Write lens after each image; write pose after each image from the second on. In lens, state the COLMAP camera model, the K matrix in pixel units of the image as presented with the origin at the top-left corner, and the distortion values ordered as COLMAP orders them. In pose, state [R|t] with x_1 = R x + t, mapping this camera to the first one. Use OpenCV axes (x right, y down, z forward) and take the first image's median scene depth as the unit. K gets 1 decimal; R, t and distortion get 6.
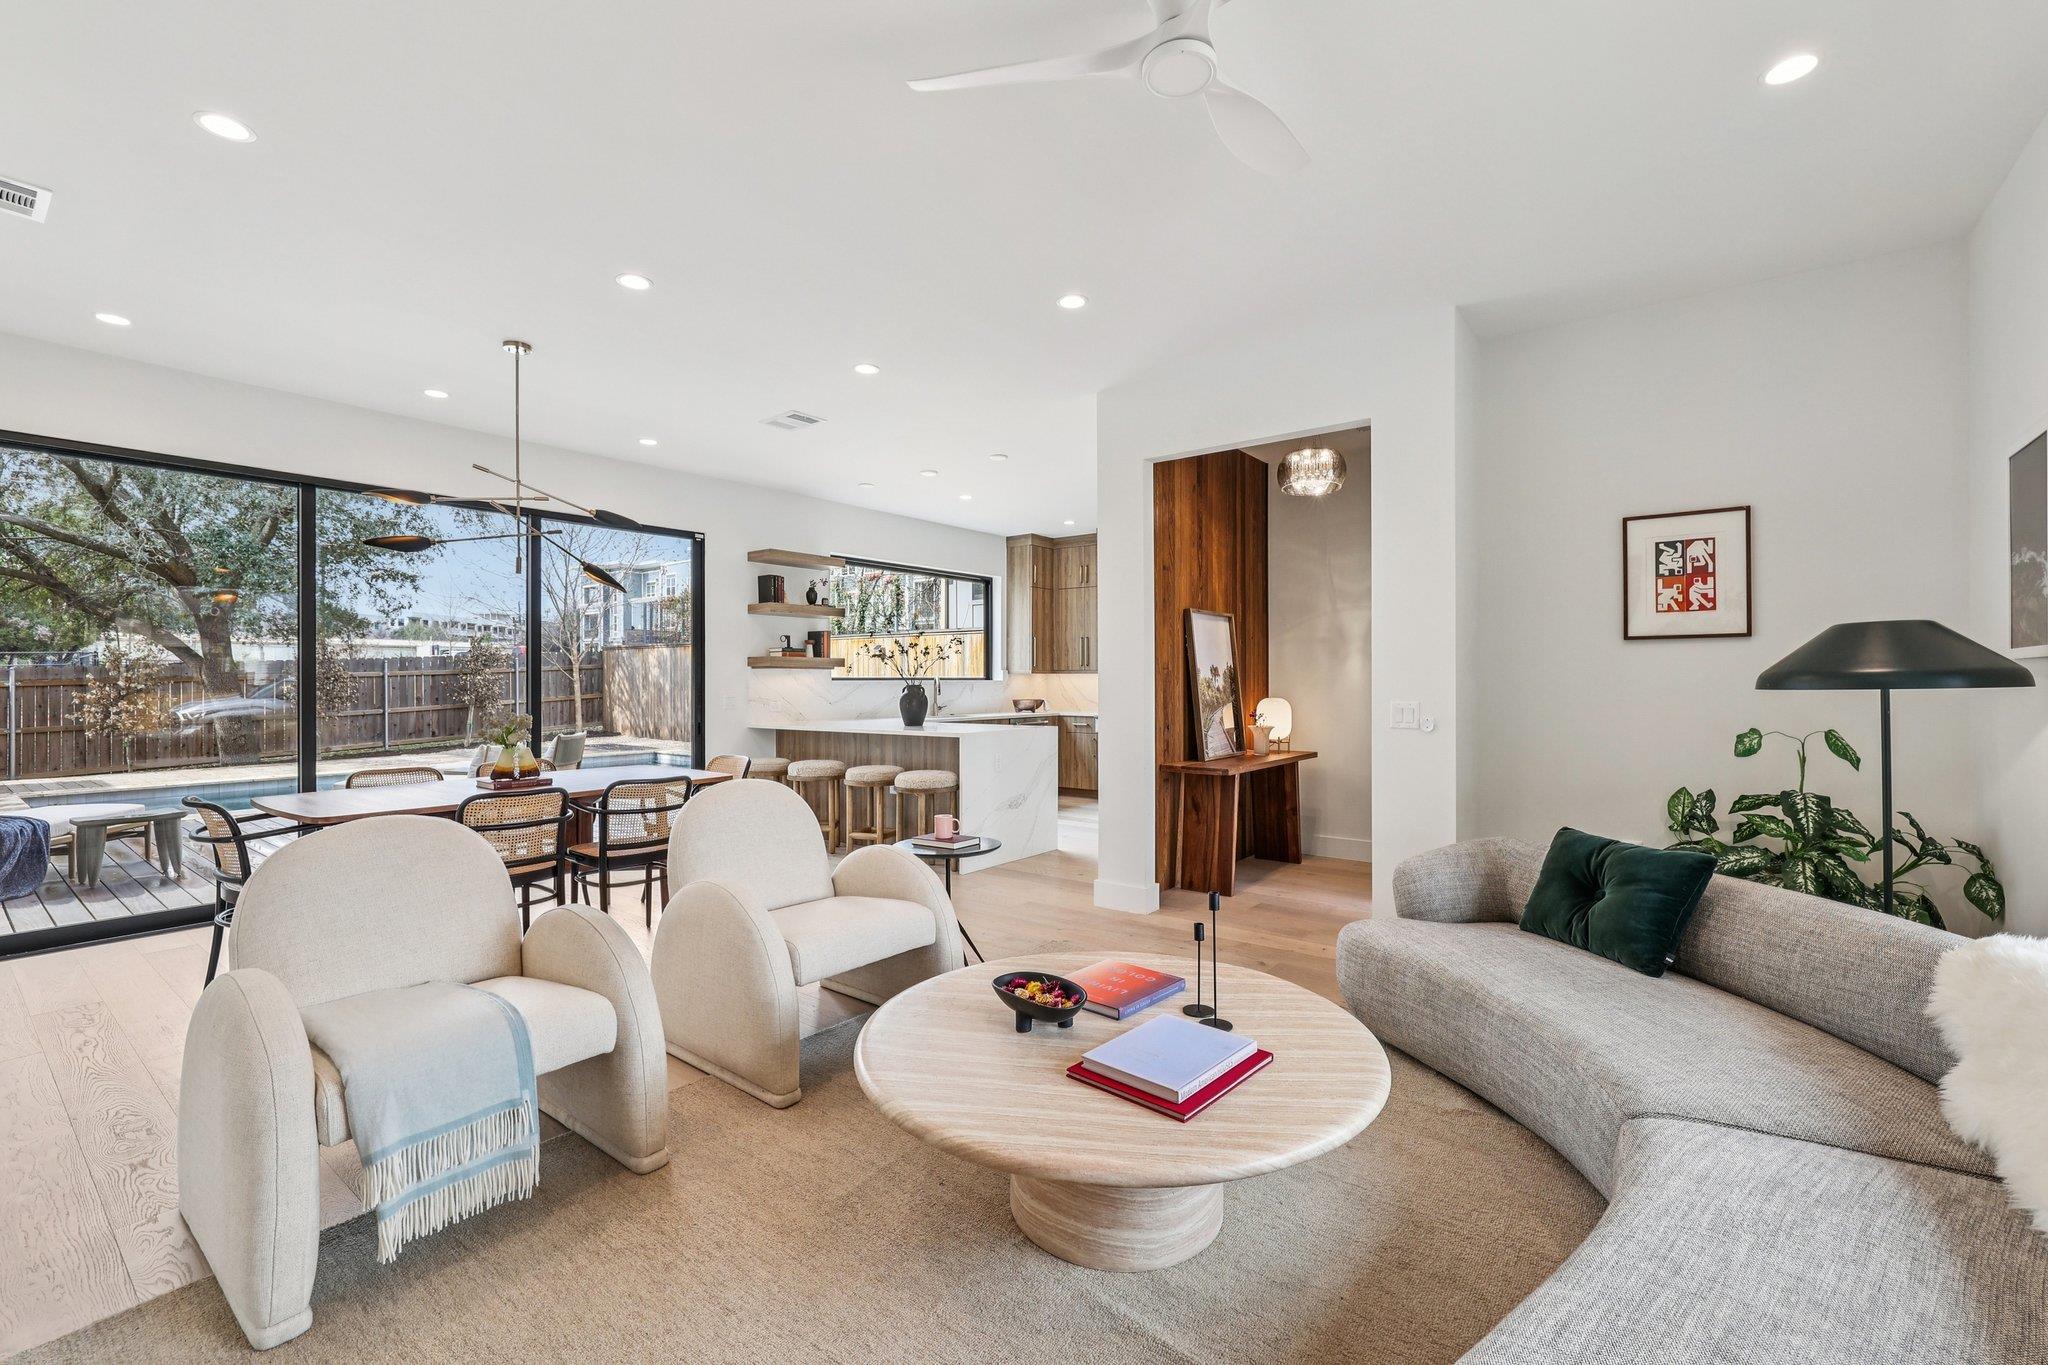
lens RADIAL K [[867.2, 0, 1015.4], [0, 867.2, 683.8], [0, 0, 1]] dist [-0.000416, -0.000286]
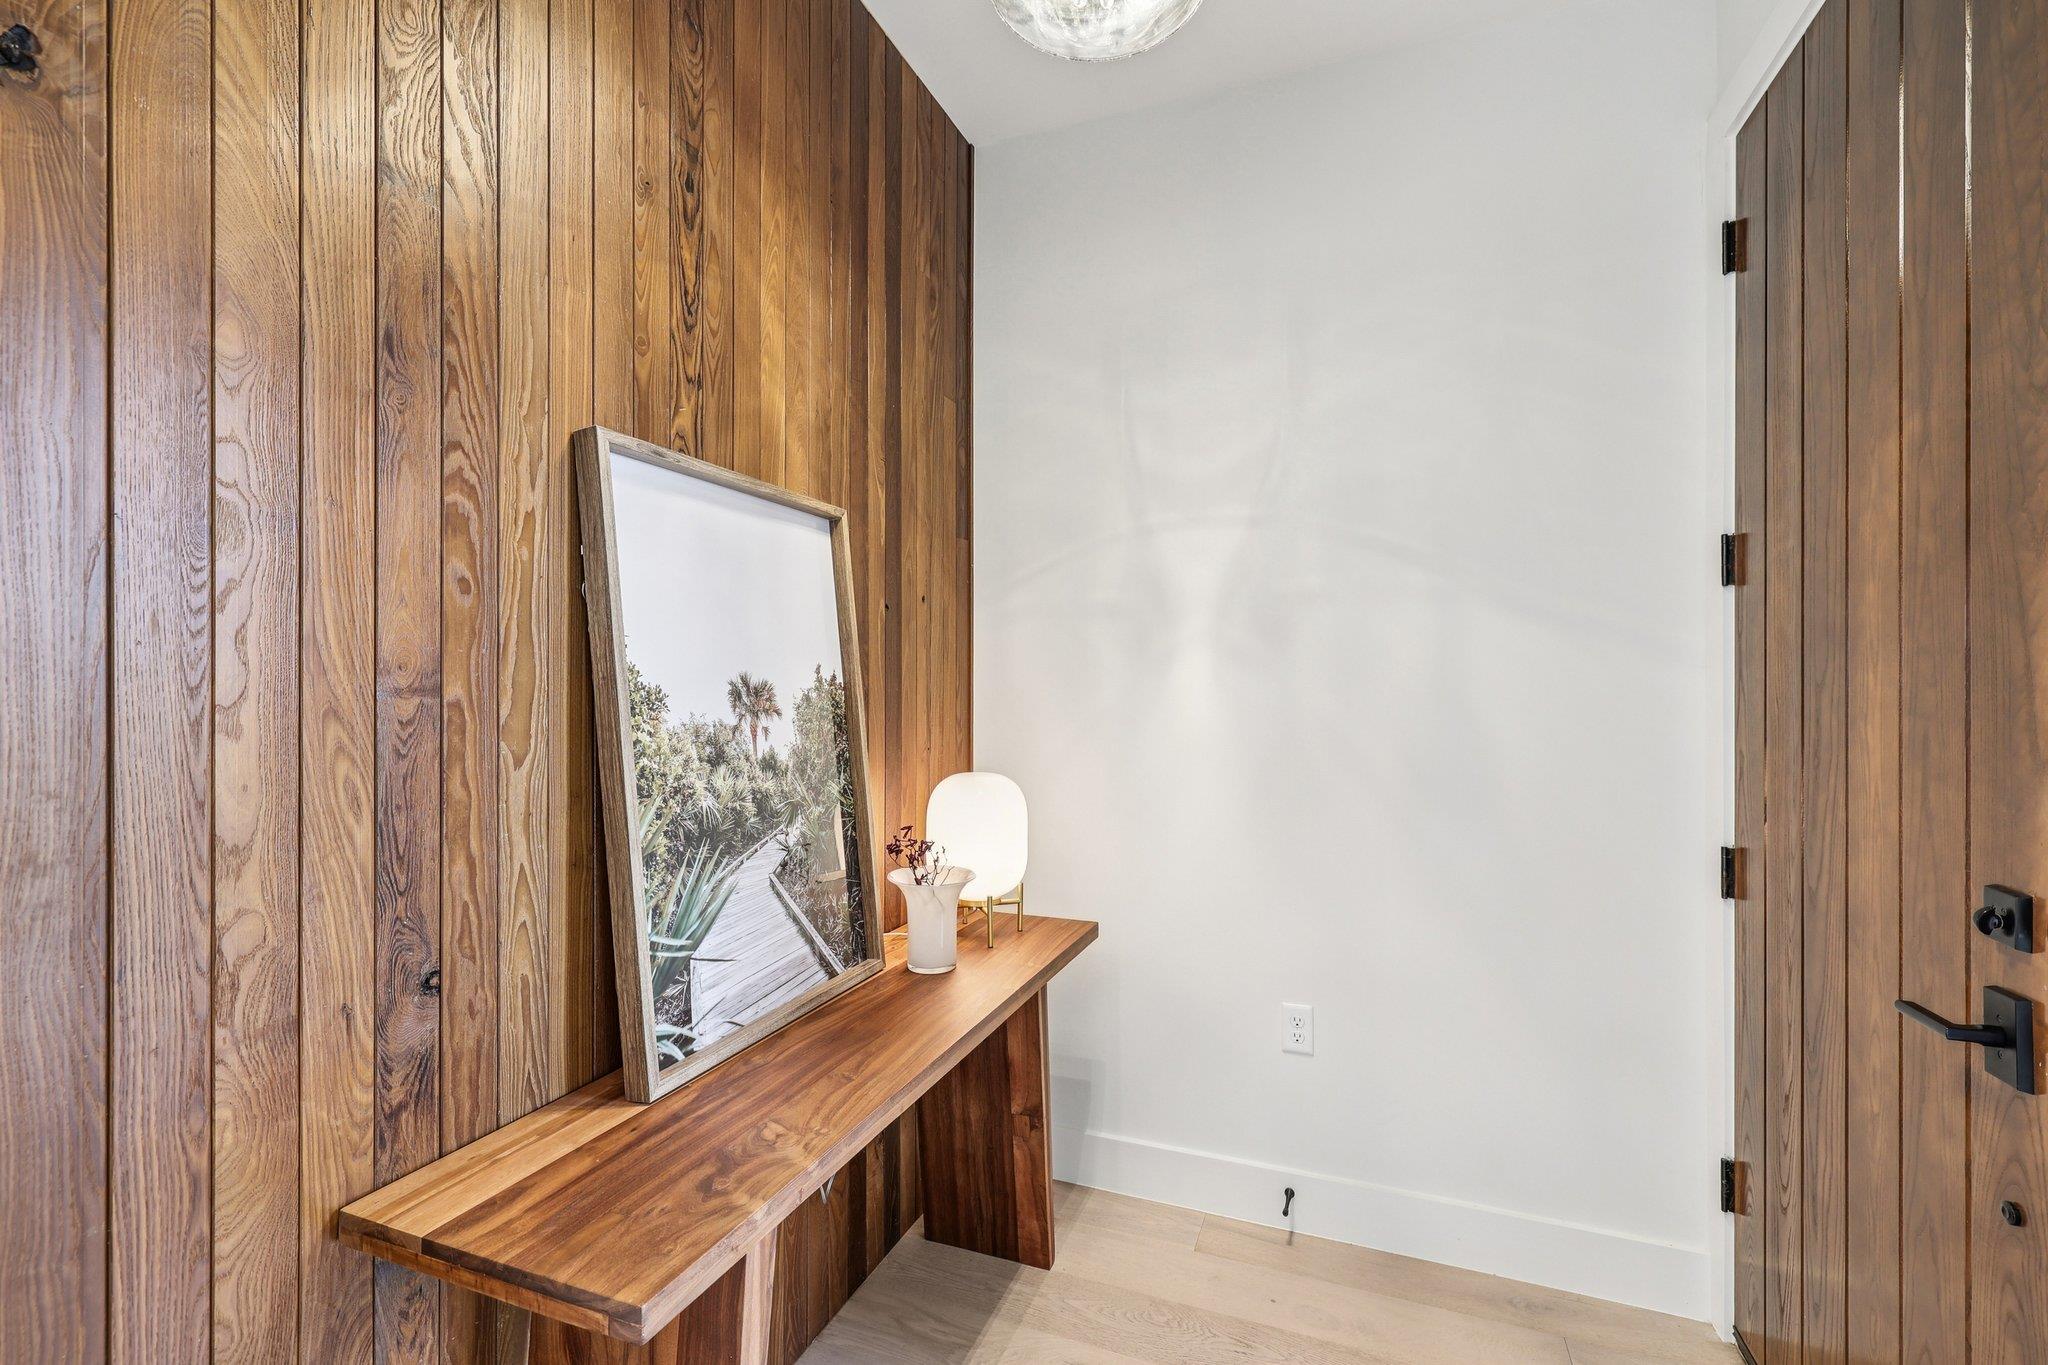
lens RADIAL K [[867.2, 0, 1040.8], [0, 867.2, 685.2], [0, 0, 1]] dist [-0.000416, -0.000286]
pose [[0.952797, 0.005984, 0.303550, 0.235442], [-0.004988, 0.999979, -0.004058, -0.018012], [-0.303568, 0.002352, 0.952807, 0.722317]]
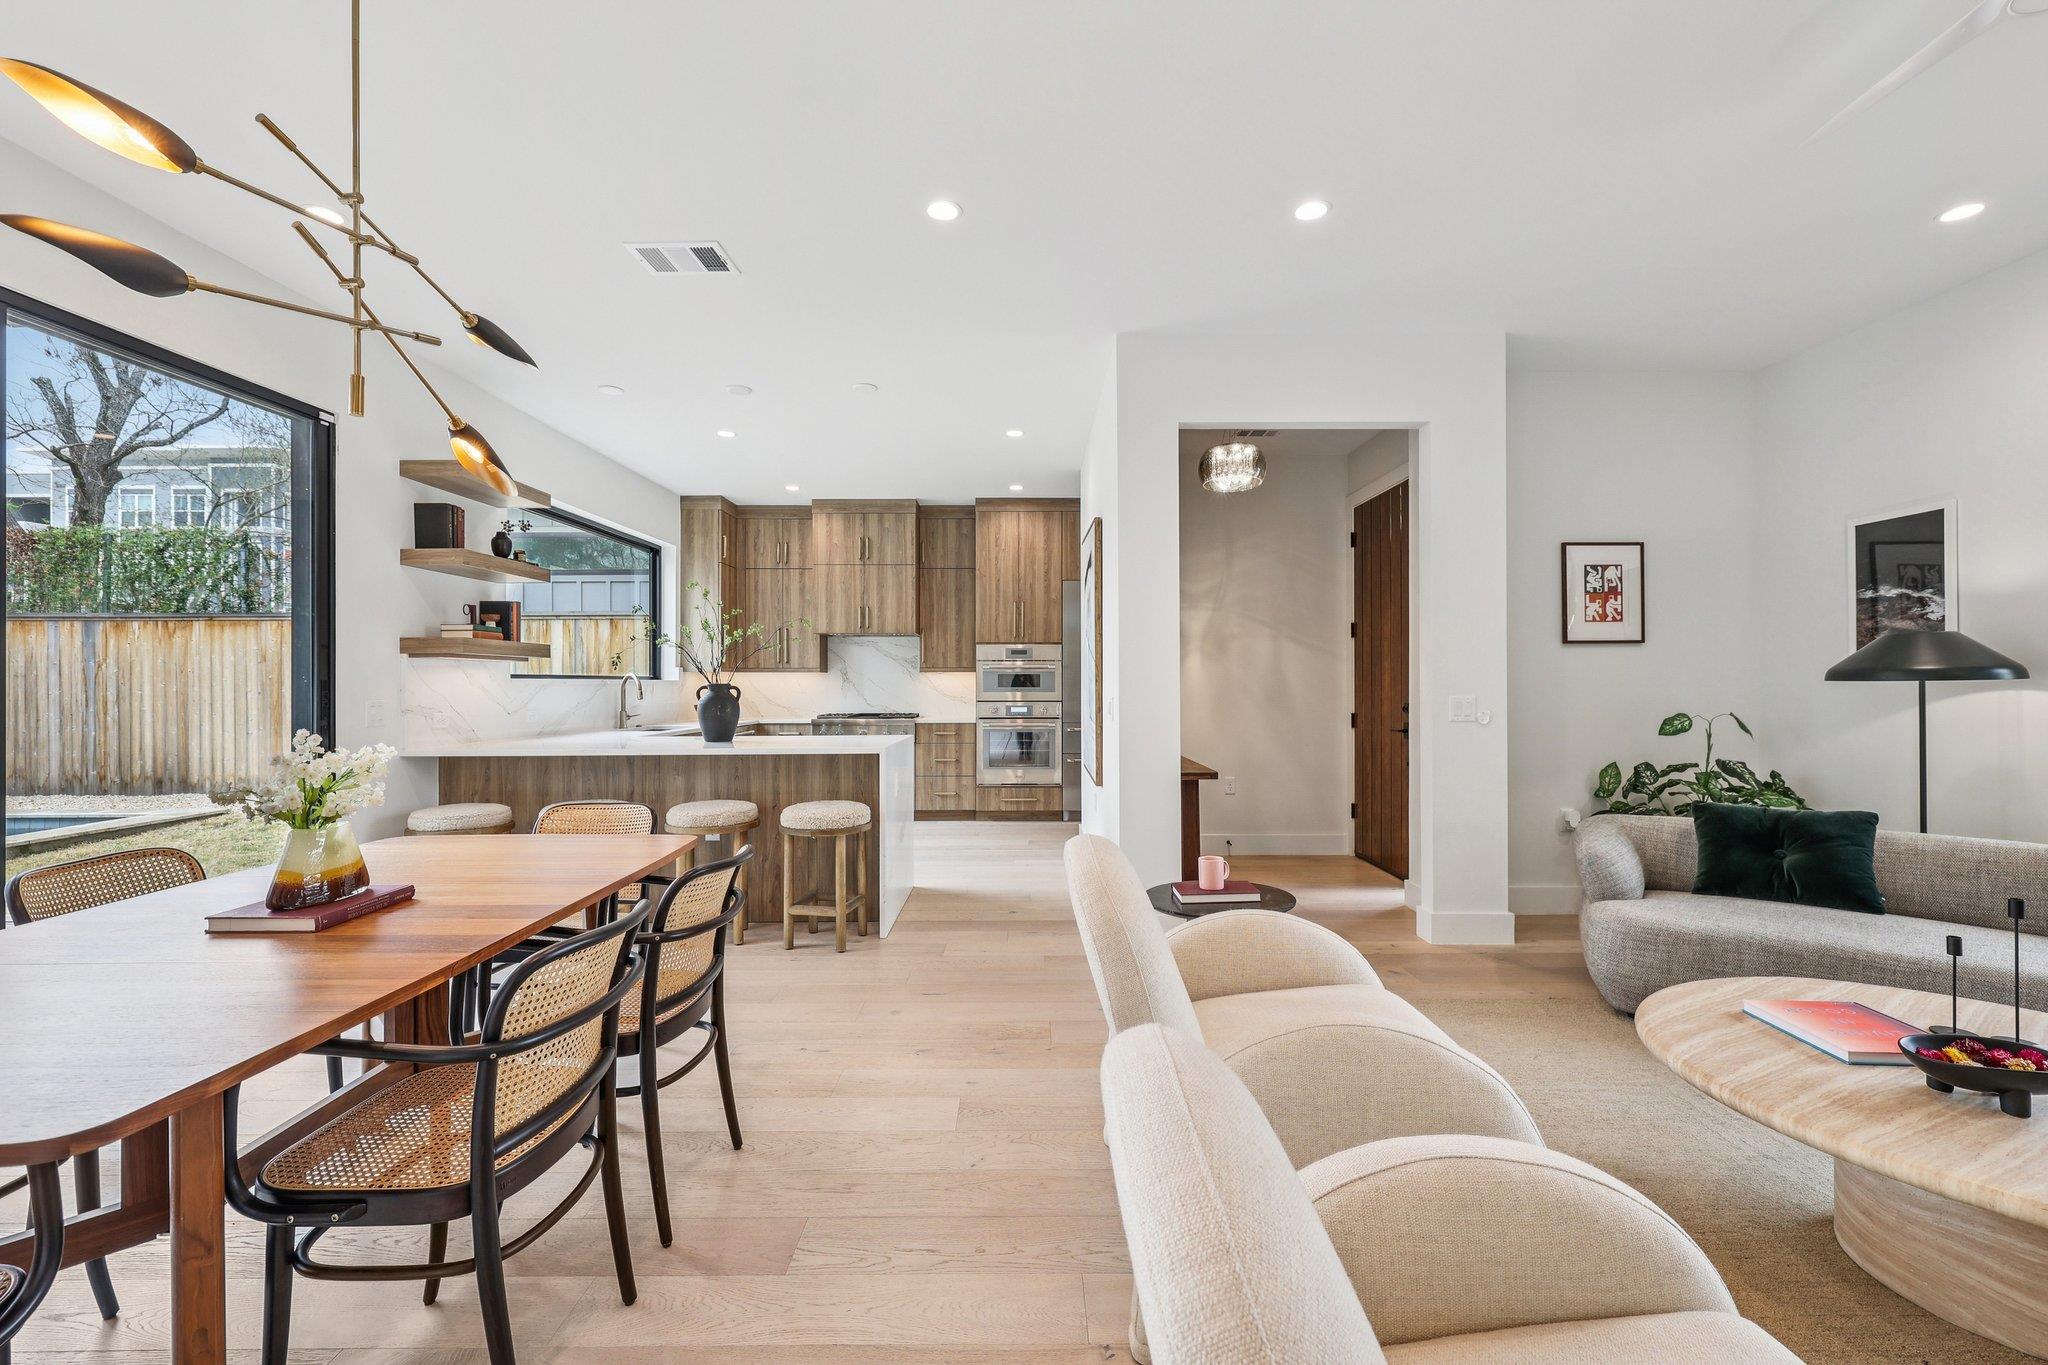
lens RADIAL K [[867.2, 0, 1034.4], [0, 867.2, 685.8], [0, 0, 1]] dist [-0.000416, -0.000286]
pose [[0.788042, -0.000899, 0.615620, -0.416451], [0.002829, 0.999994, -0.002160, 0.006069], [-0.615615, 0.003444, 0.788040, 0.334017]]
